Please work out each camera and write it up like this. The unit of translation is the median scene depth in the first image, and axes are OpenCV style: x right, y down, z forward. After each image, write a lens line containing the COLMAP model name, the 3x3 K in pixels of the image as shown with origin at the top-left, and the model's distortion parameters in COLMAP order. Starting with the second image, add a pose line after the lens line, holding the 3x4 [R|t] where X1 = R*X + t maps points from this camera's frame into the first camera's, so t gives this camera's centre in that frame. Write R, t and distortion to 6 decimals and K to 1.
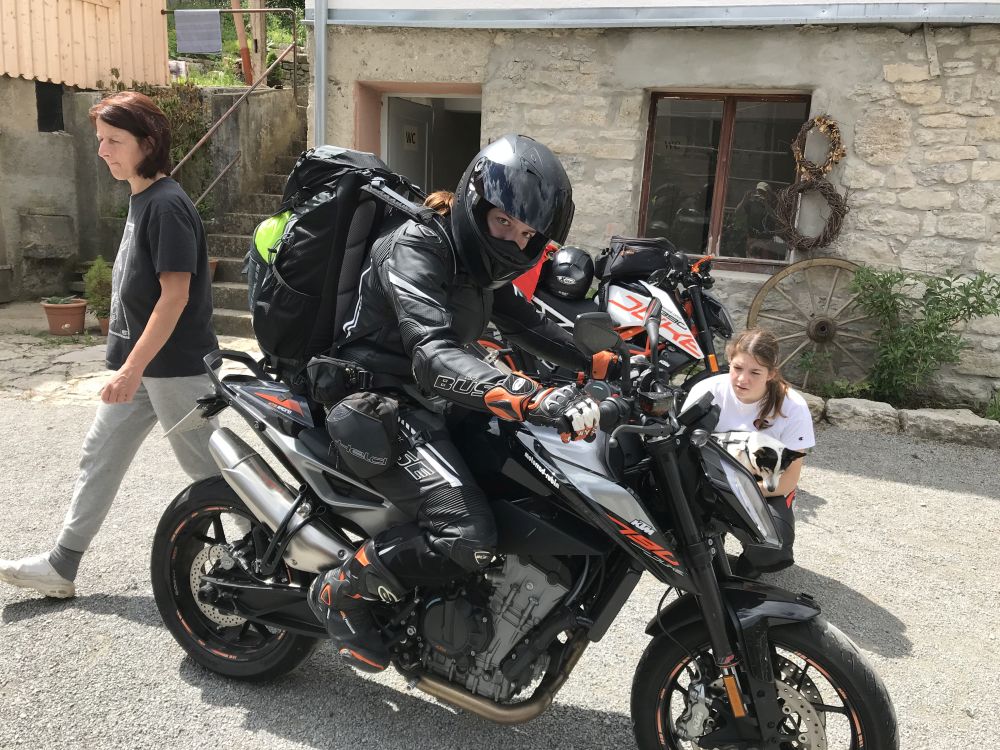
lens RADIAL K [[793.6, 0, 495.8], [0, 793.6, 372.7], [0, 0, 1]] dist [0.002870, -0.000247]
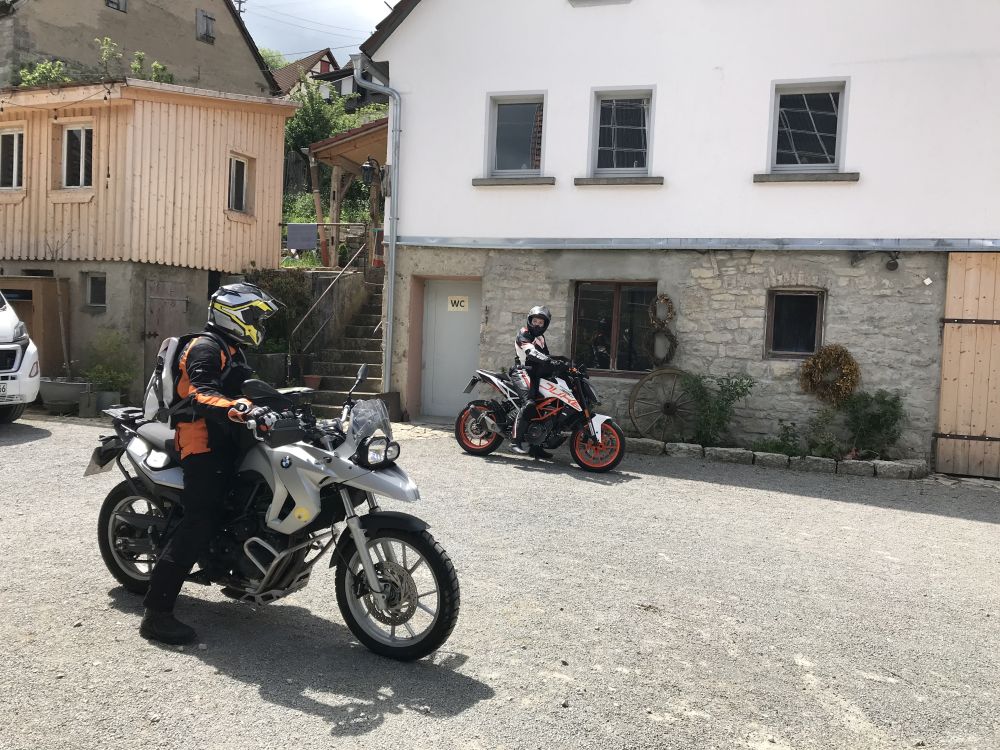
lens RADIAL K [[793.6, 0, 500.8], [0, 793.6, 375.1], [0, 0, 1]] dist [0.002870, -0.000247]
pose [[0.999966, -0.003530, -0.007425, 0.040022], [0.002143, 0.983832, -0.179083, 0.192795], [0.007937, 0.179061, 0.983806, -0.788714]]
